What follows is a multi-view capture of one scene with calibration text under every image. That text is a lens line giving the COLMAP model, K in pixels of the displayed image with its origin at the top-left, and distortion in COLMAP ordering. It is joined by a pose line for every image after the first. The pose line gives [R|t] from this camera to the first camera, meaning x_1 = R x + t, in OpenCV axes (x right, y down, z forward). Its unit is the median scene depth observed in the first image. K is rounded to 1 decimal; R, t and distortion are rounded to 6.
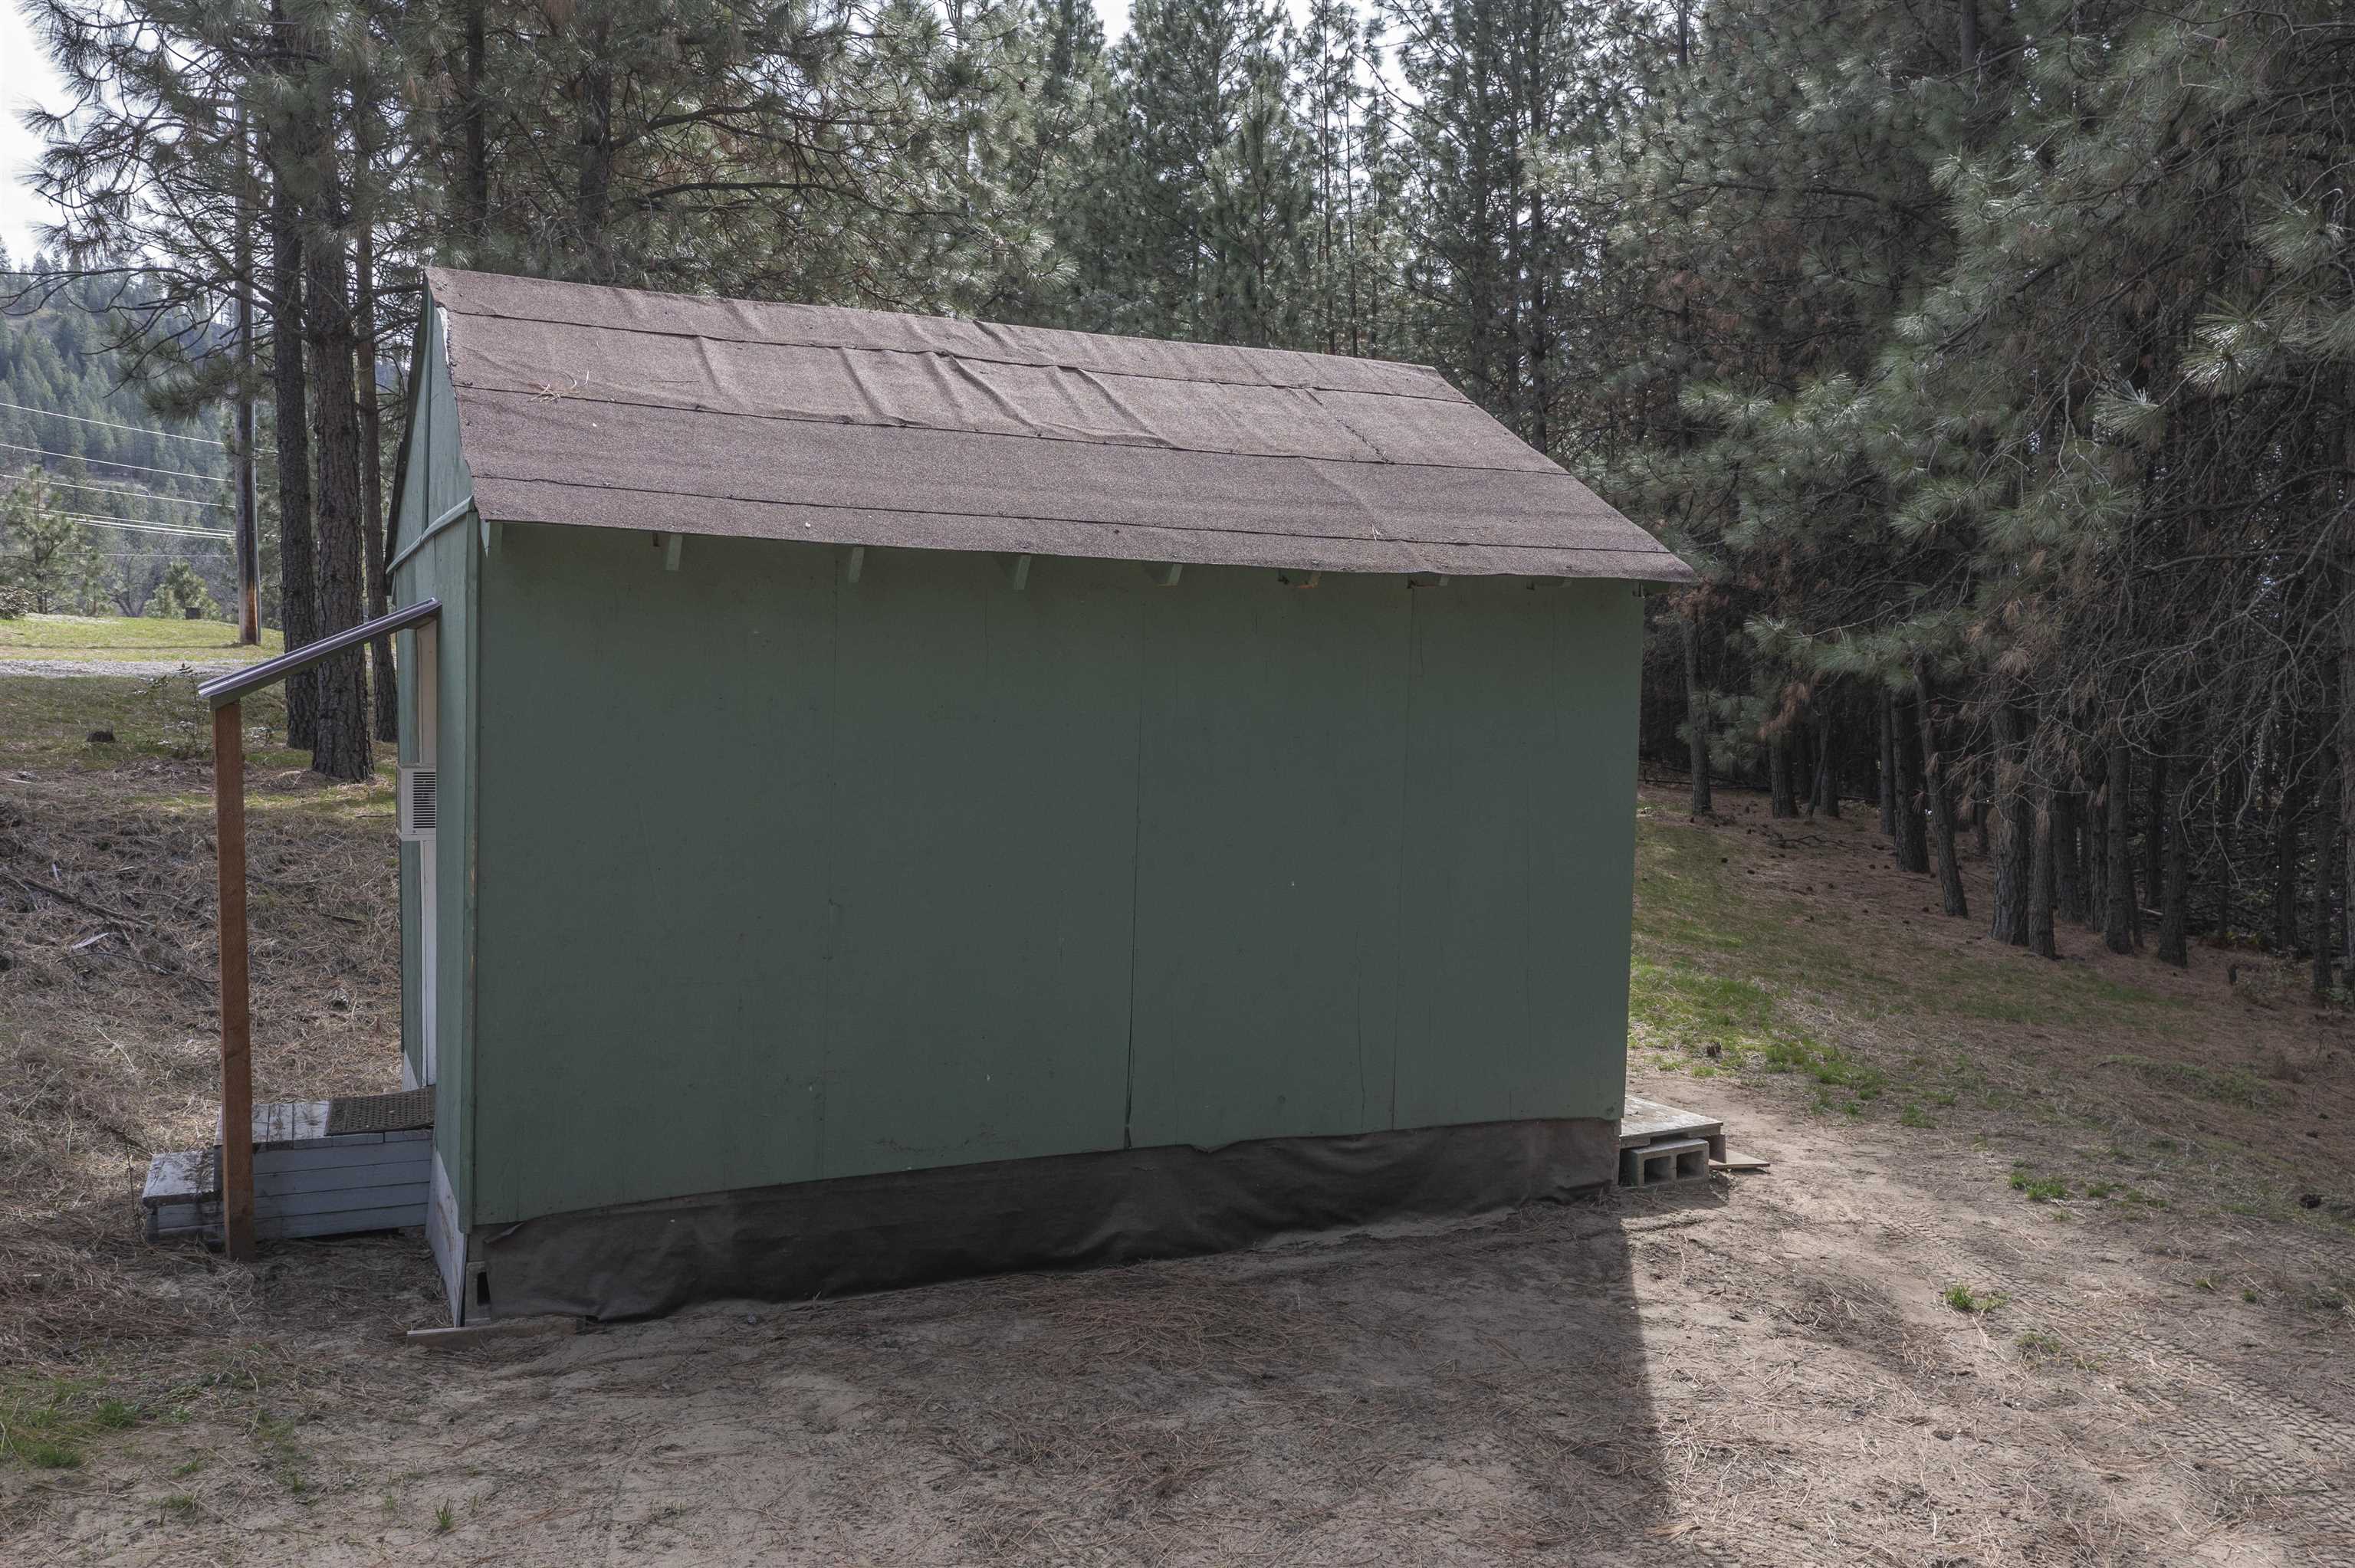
lens RADIAL K [[1909.5, 0, 1170.2], [0, 1909.5, 783.1], [0, 0, 1]] dist [-0.005357, -0.000707]
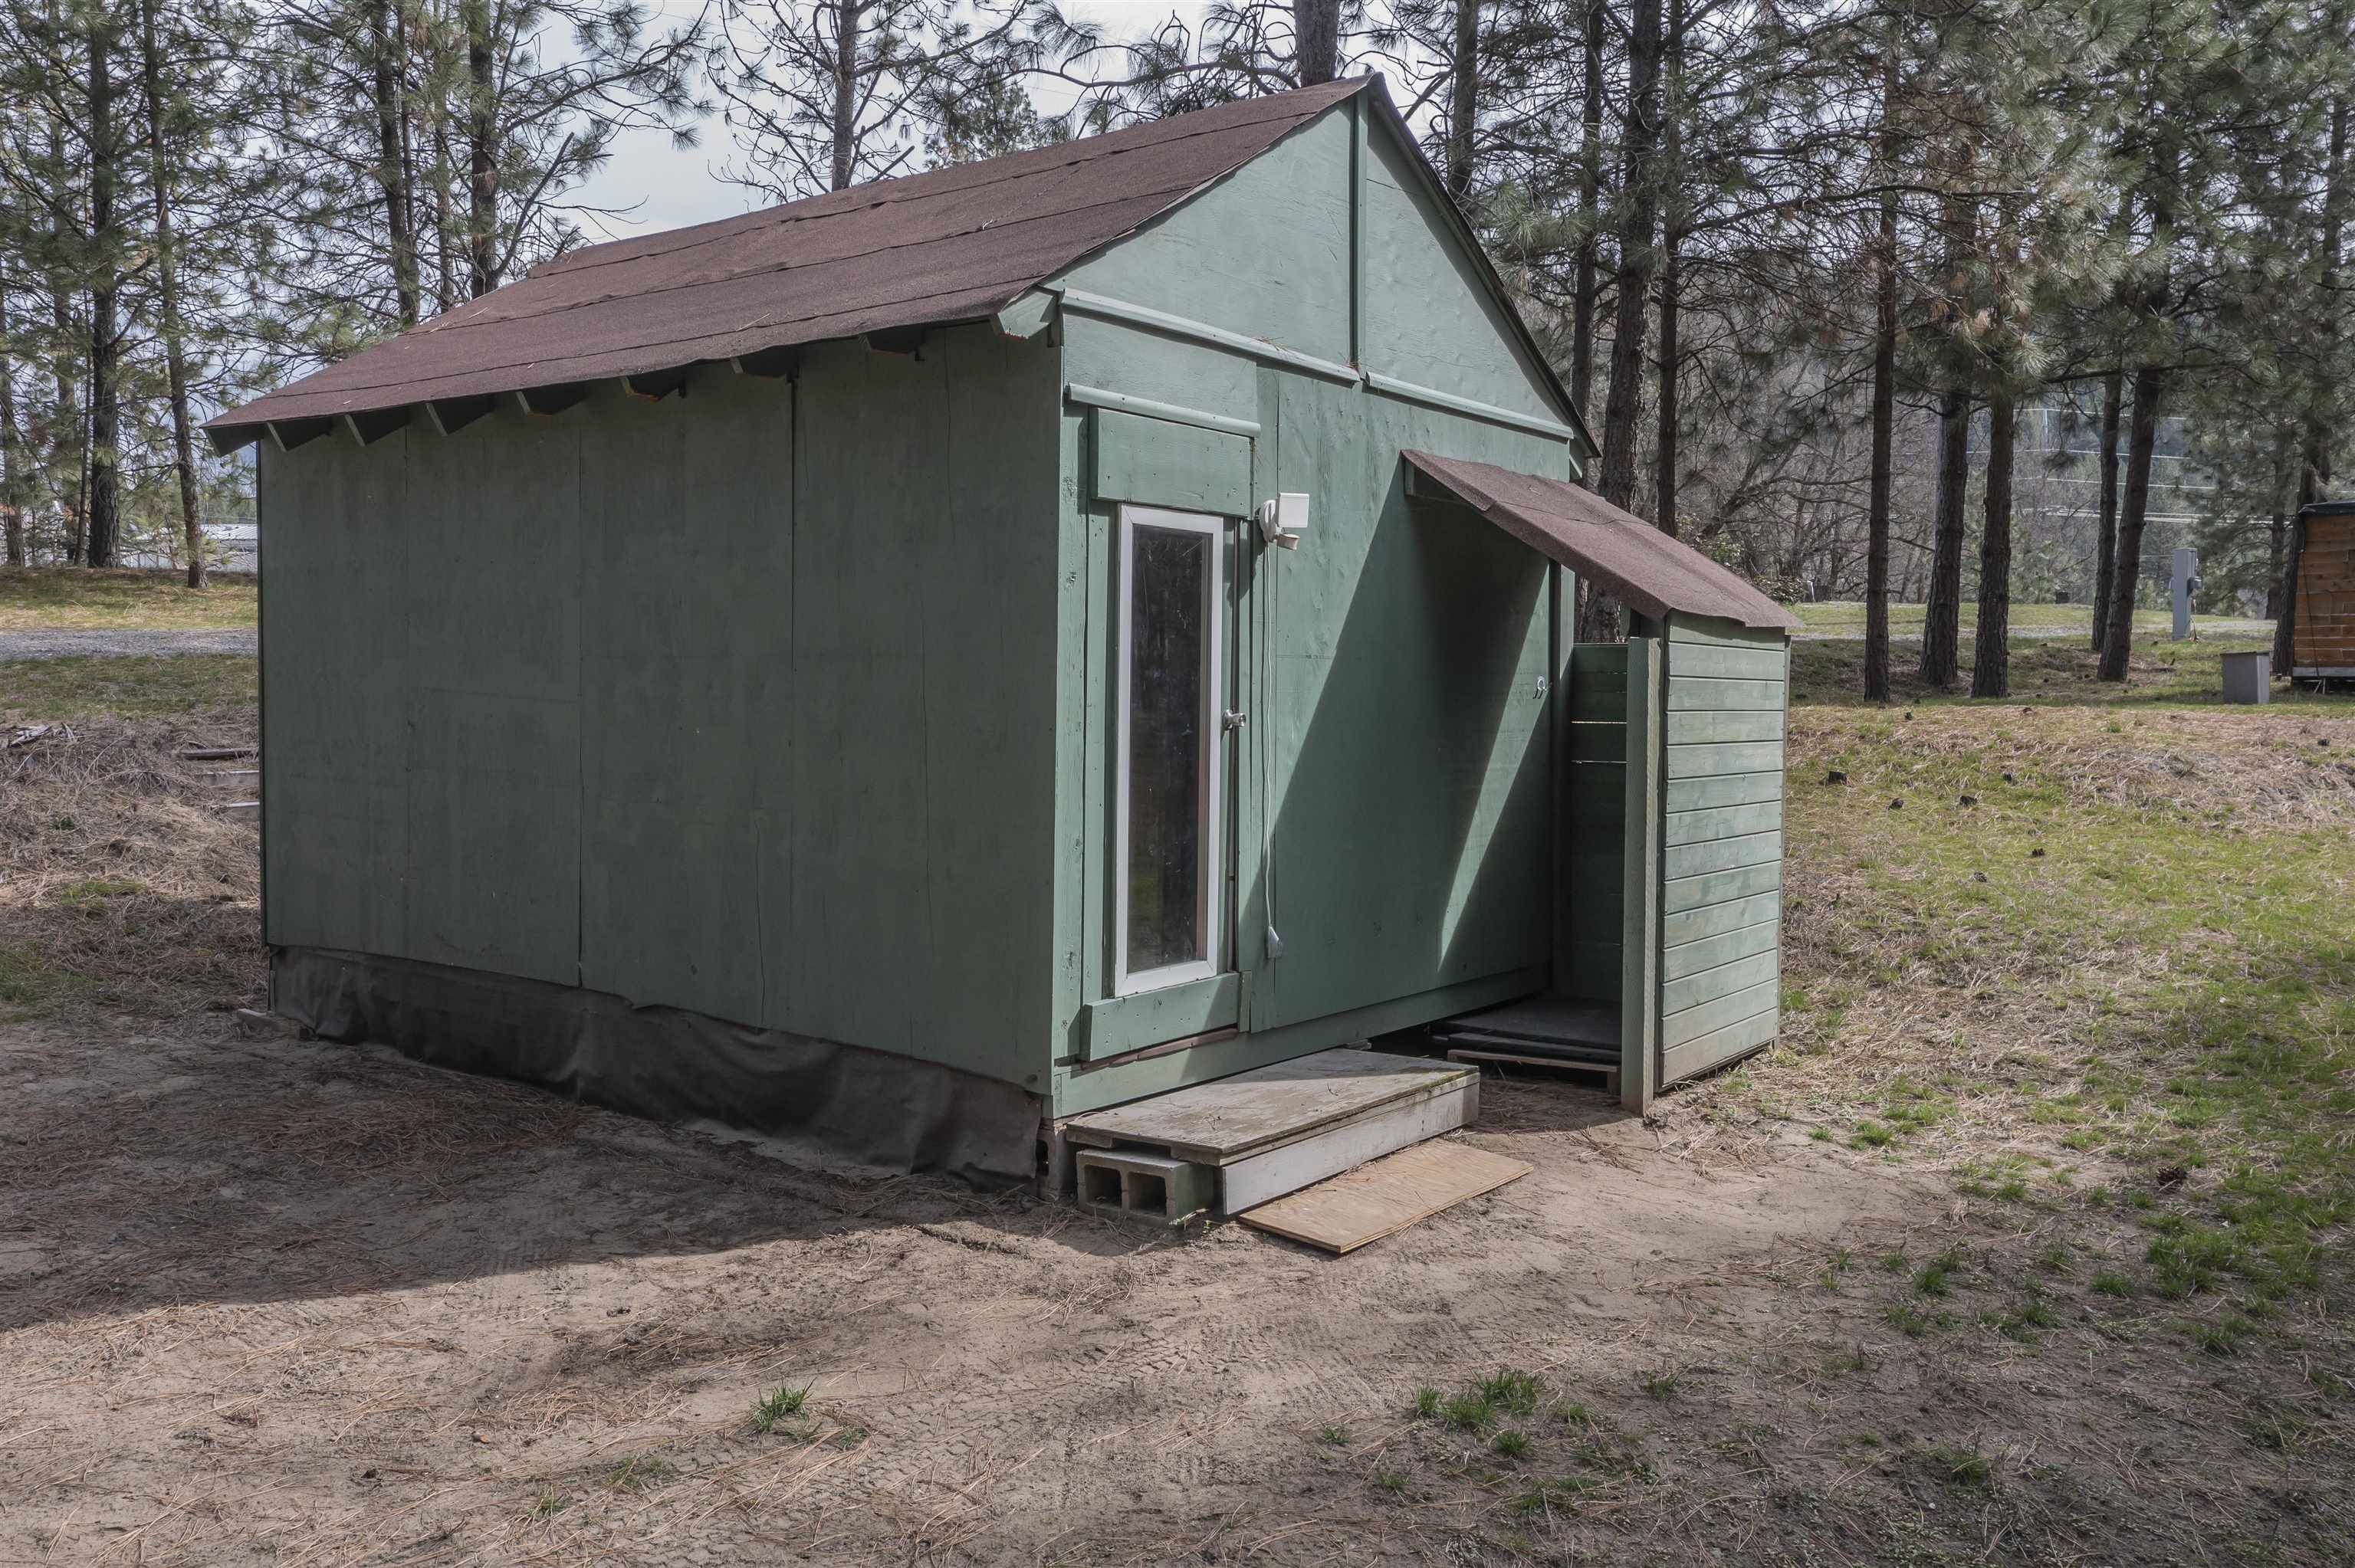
lens RADIAL K [[1909.5, 0, 1175.9], [0, 1909.5, 784.4], [0, 0, 1]] dist [-0.005357, -0.000707]
pose [[0.474695, 0.045003, -0.878999, 0.894636], [-0.046942, 0.998565, 0.025774, 0.041304], [0.878897, 0.029028, 0.476127, 0.716689]]
